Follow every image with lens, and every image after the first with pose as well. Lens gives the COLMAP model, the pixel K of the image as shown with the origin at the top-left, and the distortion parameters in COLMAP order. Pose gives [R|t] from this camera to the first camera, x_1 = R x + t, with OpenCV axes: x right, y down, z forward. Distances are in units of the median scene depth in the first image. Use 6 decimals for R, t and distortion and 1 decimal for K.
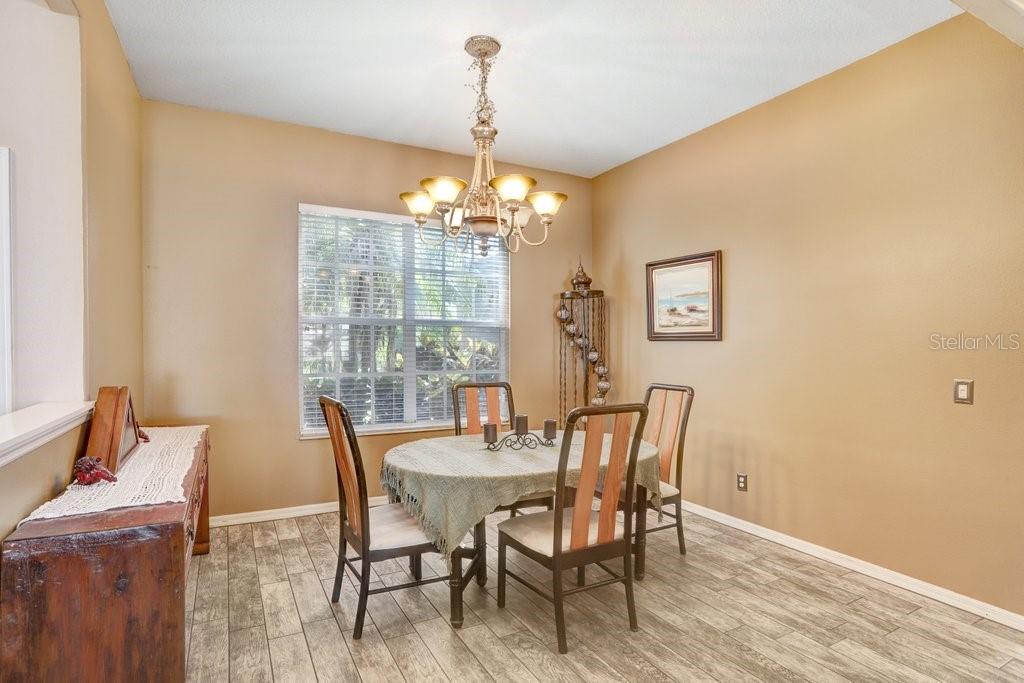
lens RADIAL K [[529.3, 0, 491.8], [0, 529.3, 346.6], [0, 0, 1]] dist [-0.061983, 0.000416]
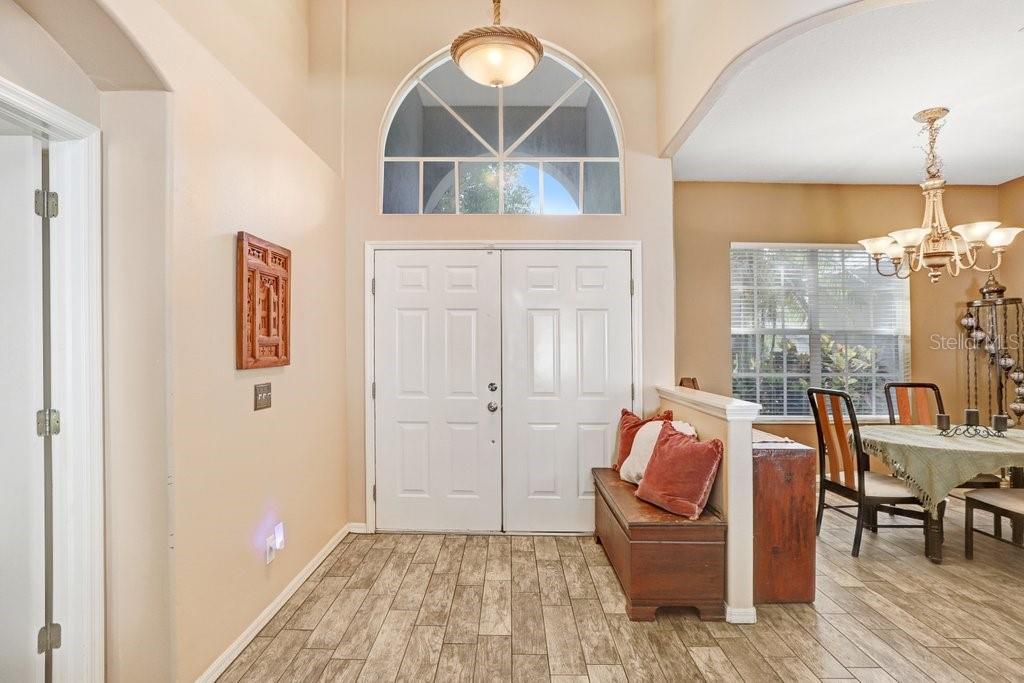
lens RADIAL K [[512.5, 0, 489.4], [0, 512.5, 340.3], [0, 0, 1]] dist [-0.024436, 0.000581]
pose [[0.871709, 0.000501, -0.490023, -0.351526], [-0.006801, 0.999916, -0.011075, -0.012075], [0.489976, 0.012986, 0.871639, -0.563116]]
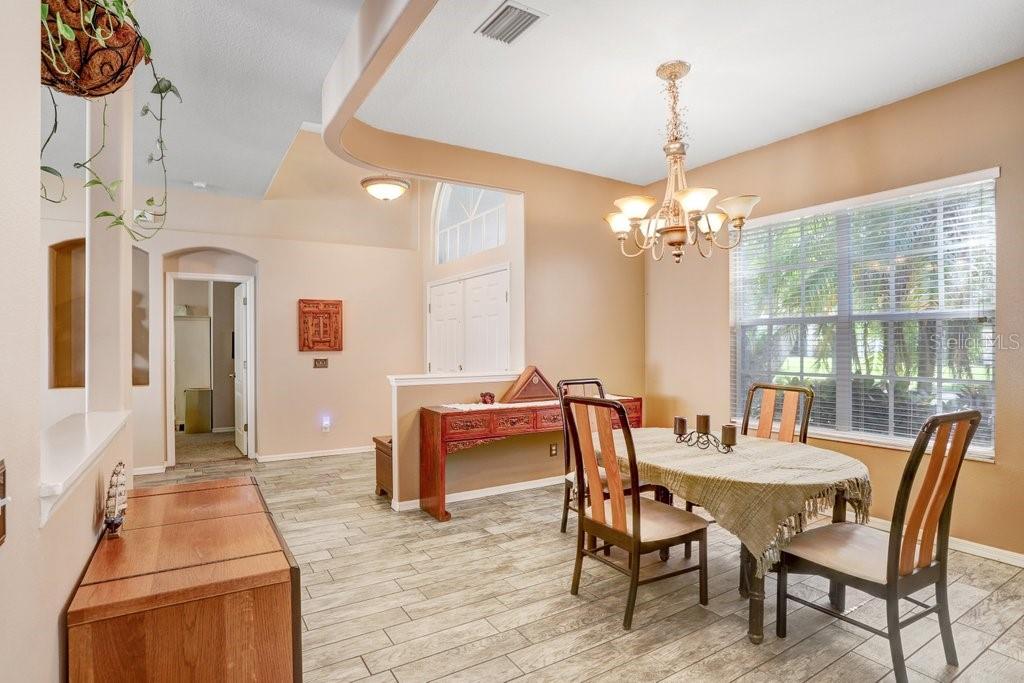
lens RADIAL K [[512.5, 0, 489.4], [0, 512.5, 340.3], [0, 0, 1]] dist [-0.024436, 0.000581]
pose [[0.059747, -0.009256, -0.998171, 0.967341], [-0.001652, 0.999955, -0.009372, -0.001058], [0.998212, 0.002209, 0.059729, 0.521426]]
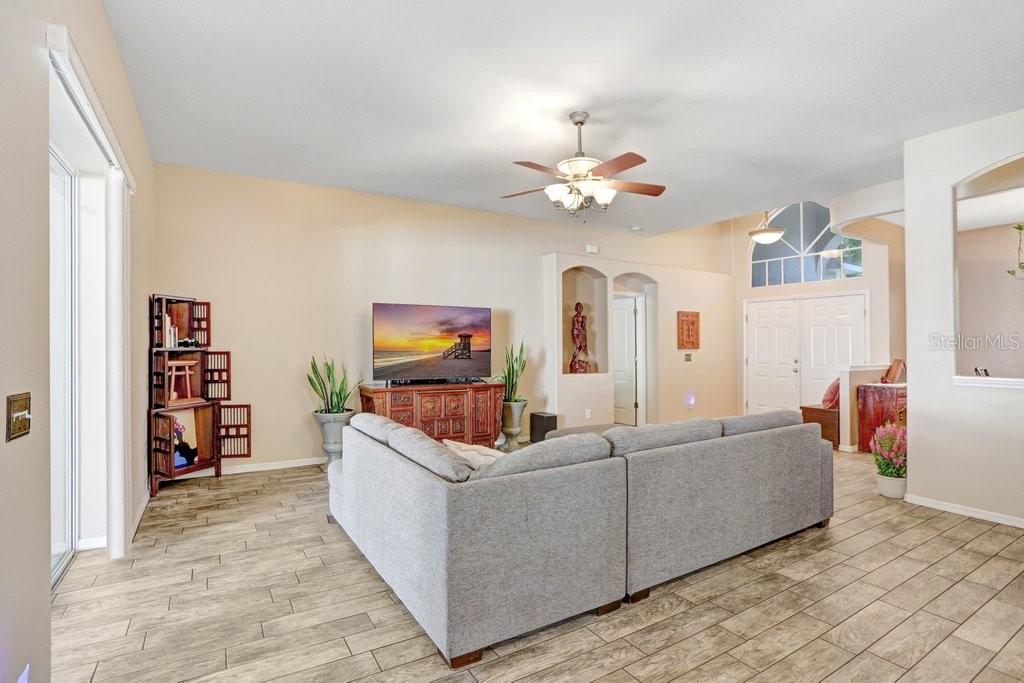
lens RADIAL K [[512.5, 0, 489.4], [0, 512.5, 340.3], [0, 0, 1]] dist [-0.024436, 0.000581]
pose [[0.019942, -0.002015, -0.999799, 1.666392], [-0.005404, 0.999983, -0.002123, -0.010092], [0.999787, 0.005445, 0.019931, -1.153135]]
